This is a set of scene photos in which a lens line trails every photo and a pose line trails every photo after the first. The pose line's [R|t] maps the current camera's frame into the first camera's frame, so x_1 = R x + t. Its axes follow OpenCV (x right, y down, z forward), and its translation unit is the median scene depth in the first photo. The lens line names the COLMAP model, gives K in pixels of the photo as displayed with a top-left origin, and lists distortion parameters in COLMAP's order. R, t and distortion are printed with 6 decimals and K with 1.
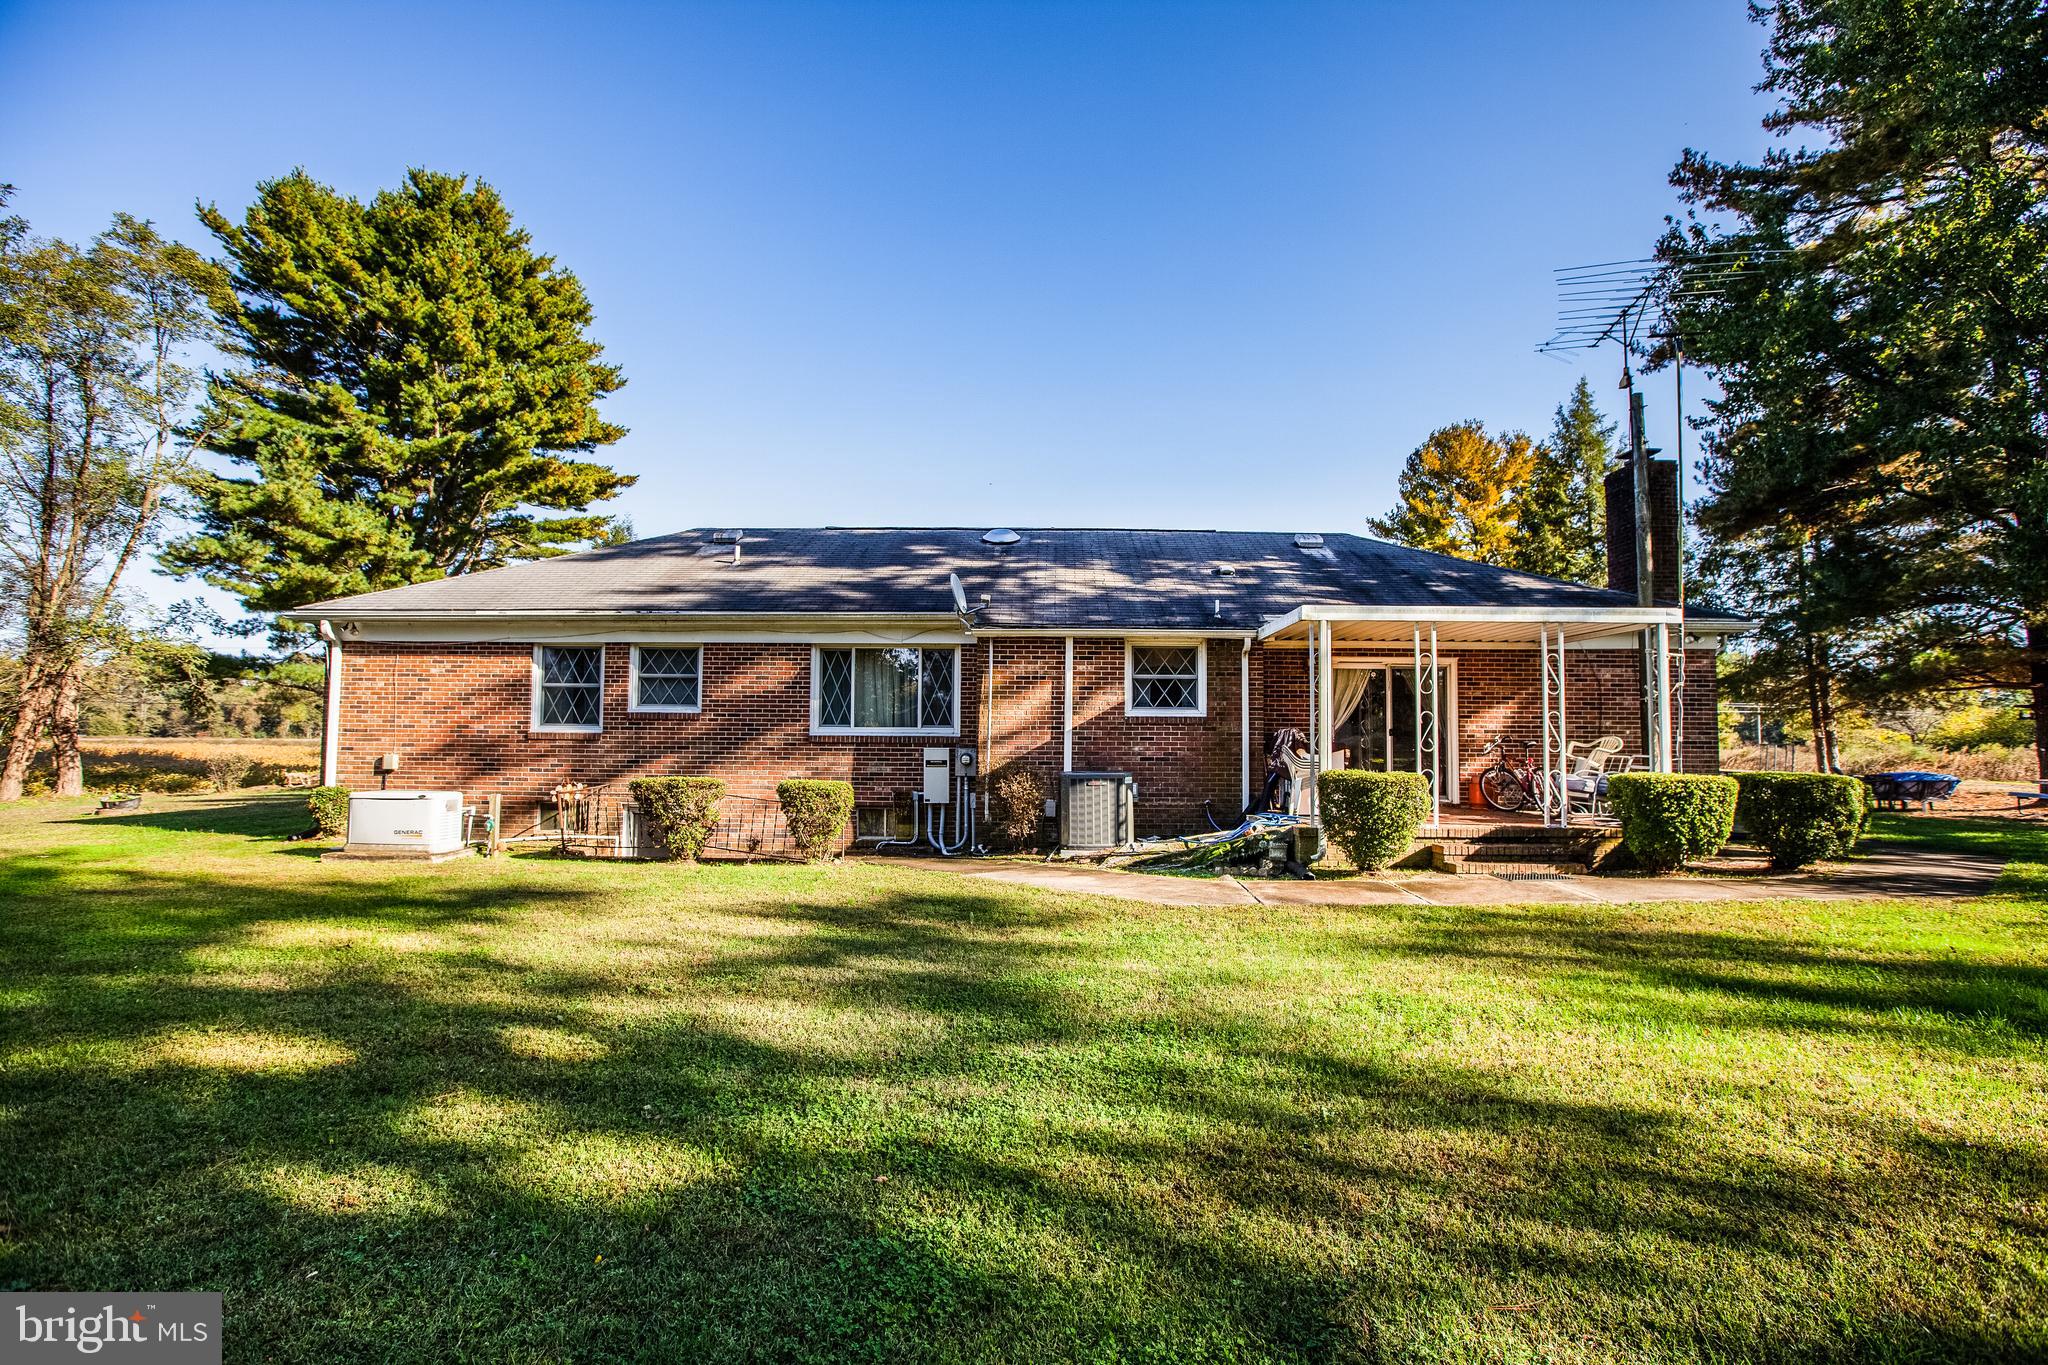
lens RADIAL K [[937.5, 0, 1024.0], [0, 937.5, 682.5], [0, 0, 1]] dist [-0.029674, 0.000097]
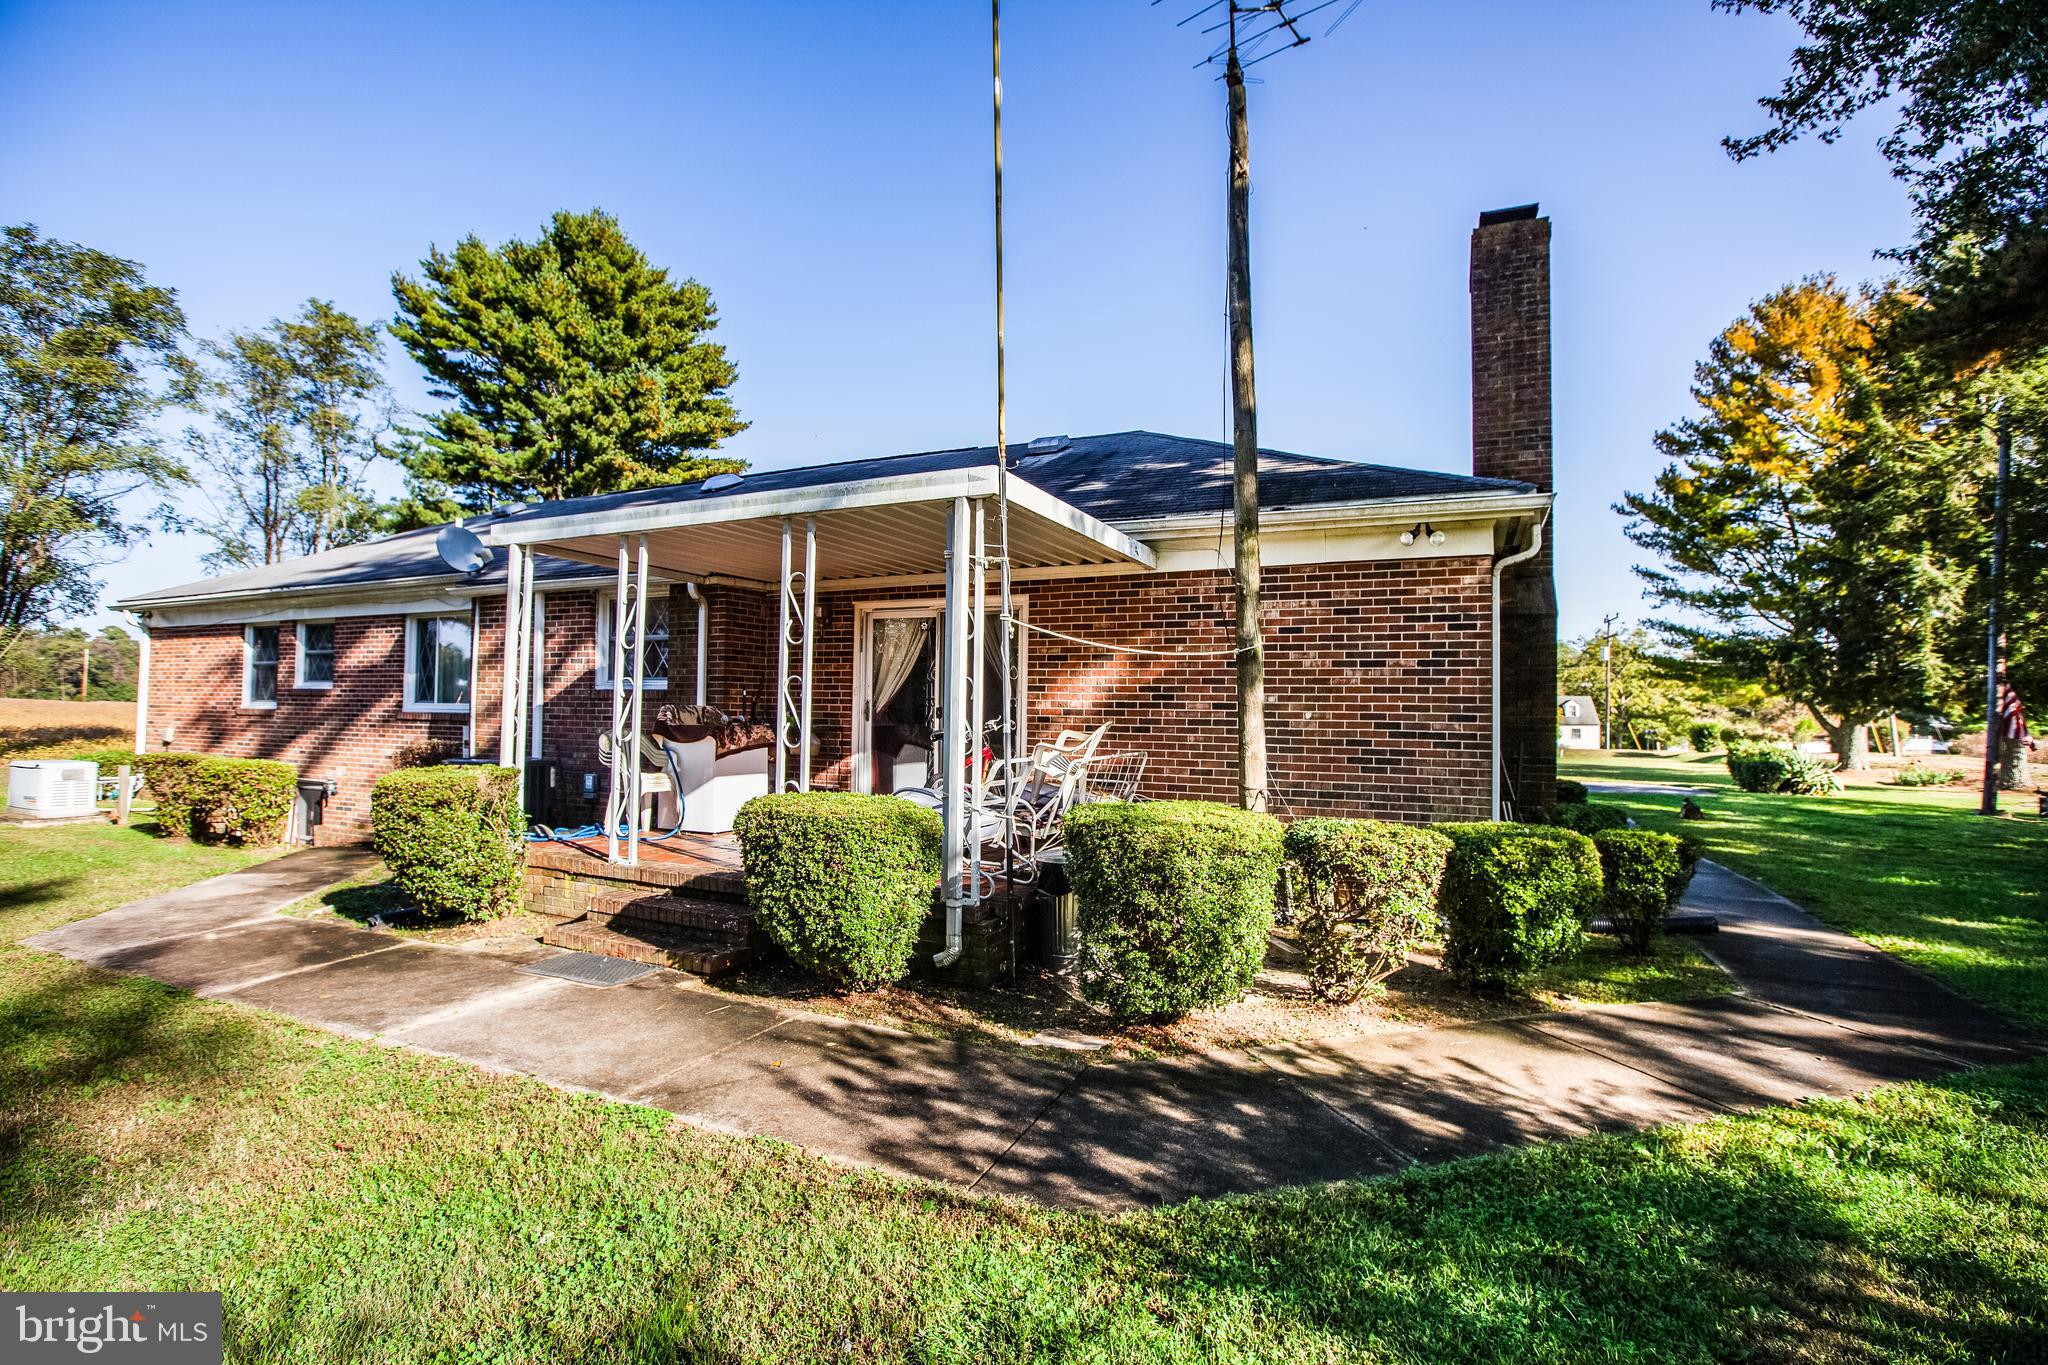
lens RADIAL K [[937.5, 0, 1024.0], [0, 937.5, 682.5], [0, 0, 1]] dist [-0.029674, 0.000097]
pose [[0.908776, -0.008151, -0.417204, 0.722591], [0.016577, 0.999725, 0.016576, 0.022266], [0.416954, -0.021980, 0.908662, 0.418748]]
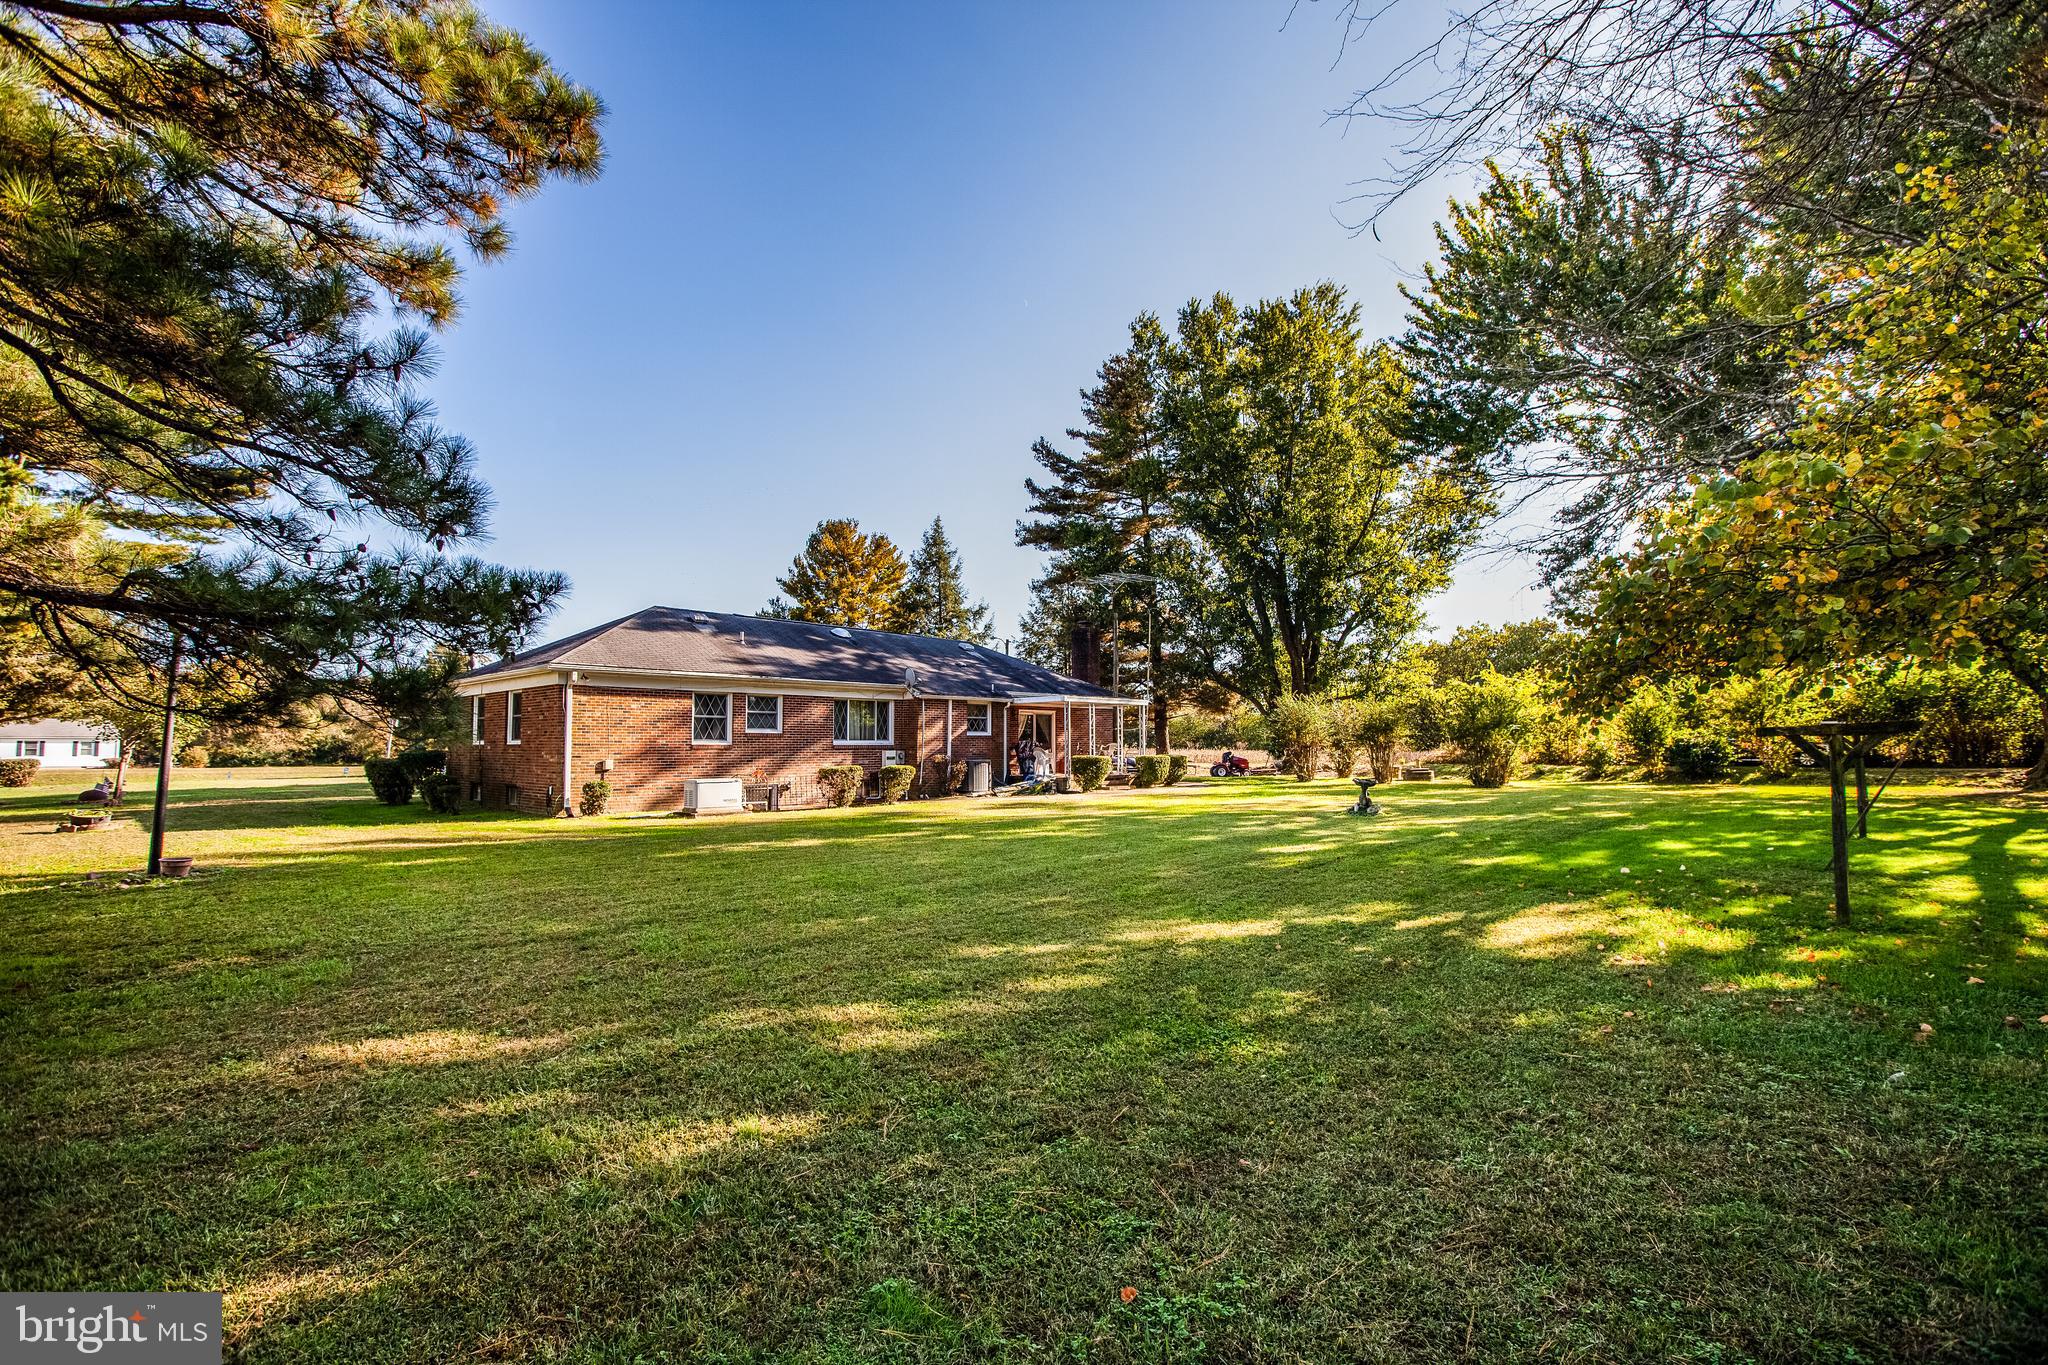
lens RADIAL K [[937.5, 0, 1024.0], [0, 937.5, 682.5], [0, 0, 1]] dist [-0.029674, 0.000097]
pose [[0.678700, 0.041529, 0.733240, -1.358606], [-0.034138, 0.999105, -0.024989, -0.036540], [-0.733622, -0.008071, 0.679510, -0.587025]]
